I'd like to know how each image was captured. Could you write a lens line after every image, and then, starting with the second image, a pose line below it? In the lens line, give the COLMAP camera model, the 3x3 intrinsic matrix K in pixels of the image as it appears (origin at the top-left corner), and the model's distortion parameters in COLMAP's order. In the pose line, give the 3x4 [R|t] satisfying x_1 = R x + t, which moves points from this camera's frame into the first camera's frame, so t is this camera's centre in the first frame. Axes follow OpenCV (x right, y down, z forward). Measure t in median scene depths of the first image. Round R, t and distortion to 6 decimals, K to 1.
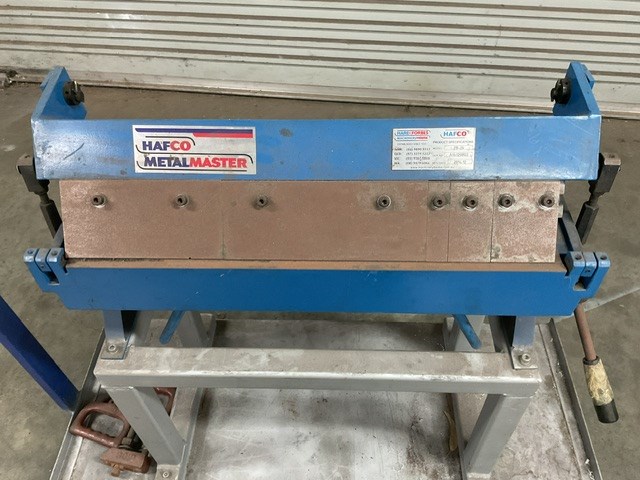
lens RADIAL K [[529.4, 0, 325.5], [0, 529.4, 232.2], [0, 0, 1]] dist [0.043369, -0.096205]
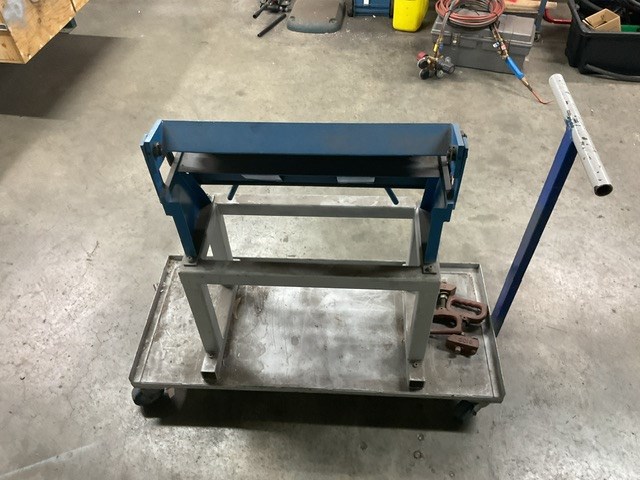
lens RADIAL K [[530.0, 0, 318.9], [0, 530.0, 237.9], [0, 0, 1]] dist [0.054109, -0.099713]
pose [[-0.997731, 0.019591, 0.064417, -0.180642], [0.062405, -0.090125, 0.993973, -1.882046], [0.025279, 0.995738, 0.088698, 1.090264]]
